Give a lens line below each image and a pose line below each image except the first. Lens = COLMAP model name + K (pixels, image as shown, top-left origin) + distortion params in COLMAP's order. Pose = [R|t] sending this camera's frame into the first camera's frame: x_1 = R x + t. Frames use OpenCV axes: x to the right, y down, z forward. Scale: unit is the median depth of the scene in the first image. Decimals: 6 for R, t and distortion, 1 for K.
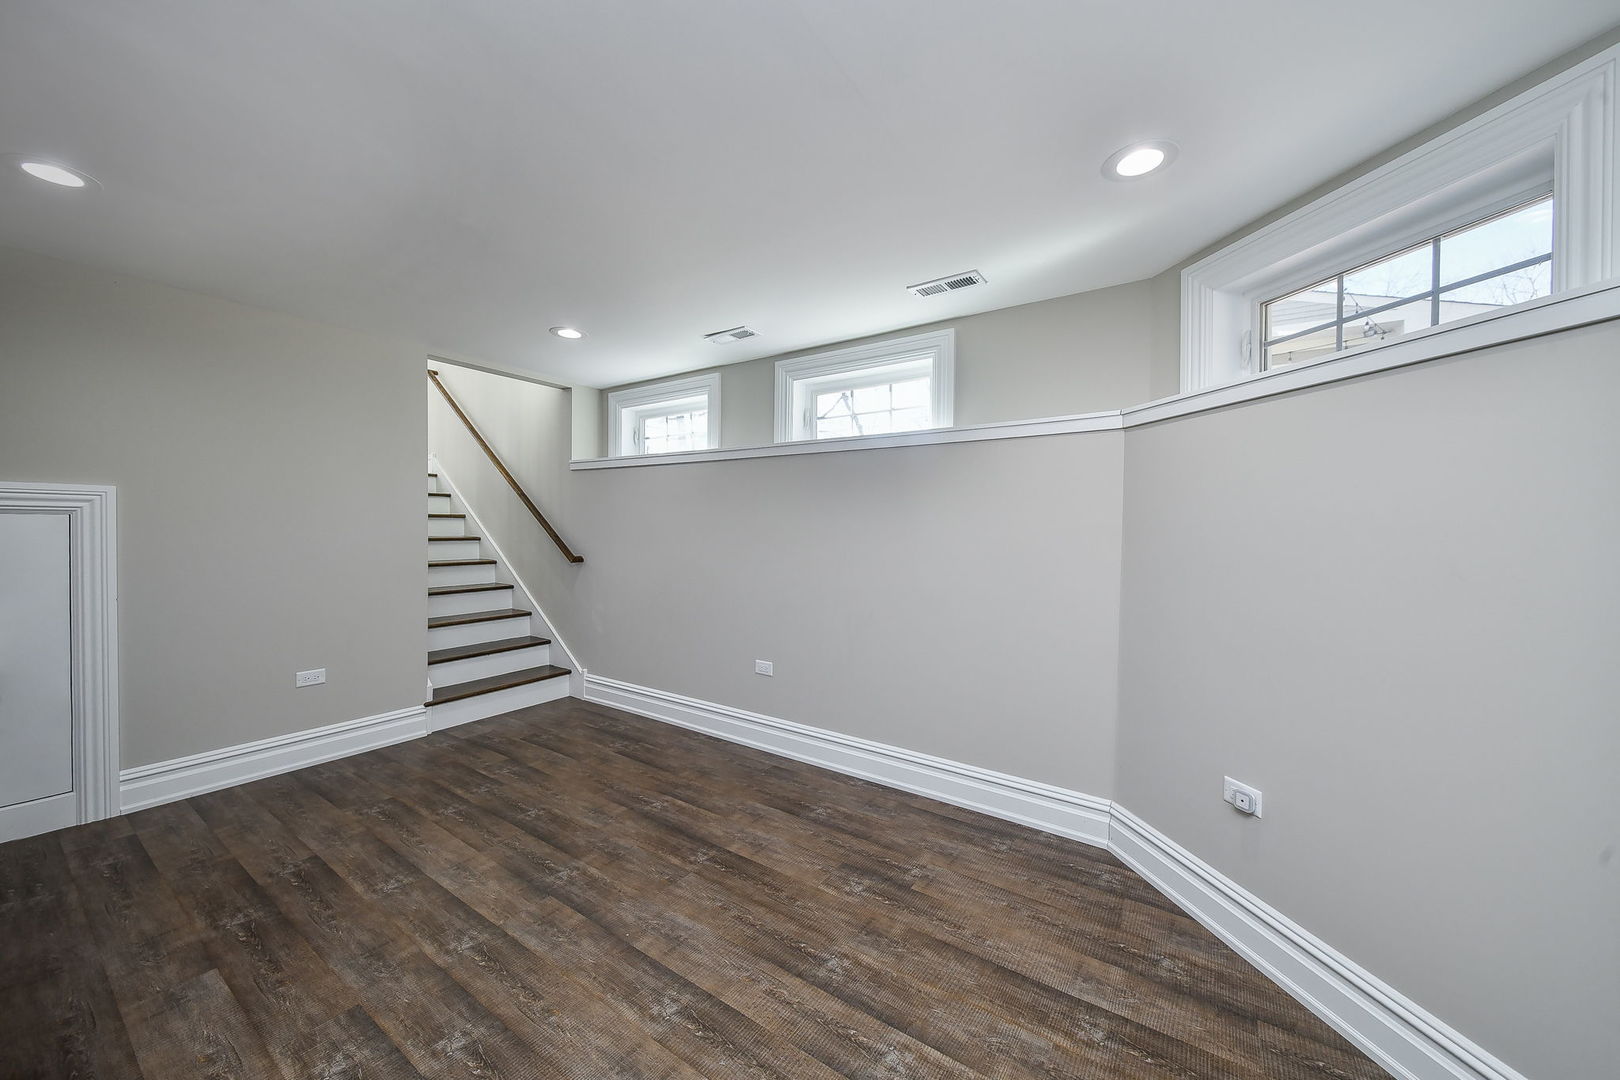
lens RADIAL K [[586.0, 0, 795.1], [0, 586.0, 537.5], [0, 0, 1]] dist [-0.008923, -0.000024]
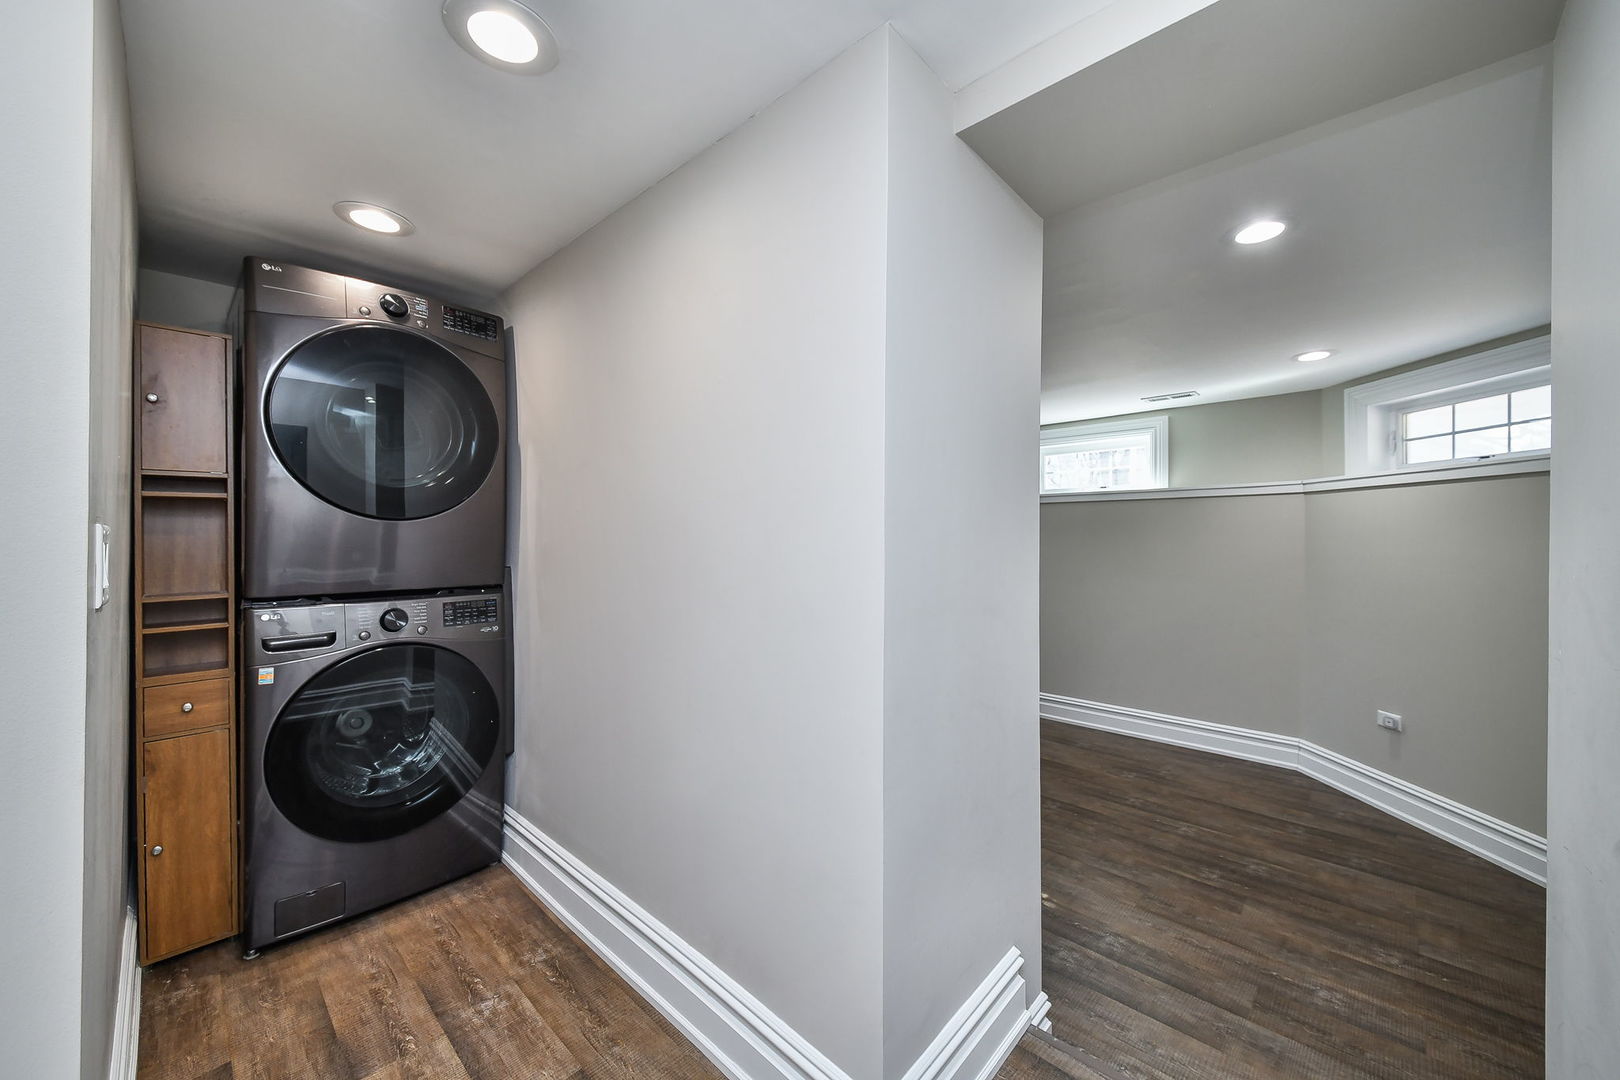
lens RADIAL K [[586.0, 0, 821.0], [0, 586.0, 537.5], [0, 0, 1]] dist [-0.008923, -0.000024]
pose [[0.985658, -0.003872, -0.168708, -0.475719], [-0.000726, 0.999630, -0.027185, -0.029237], [0.168751, 0.026917, 0.985291, -0.795472]]
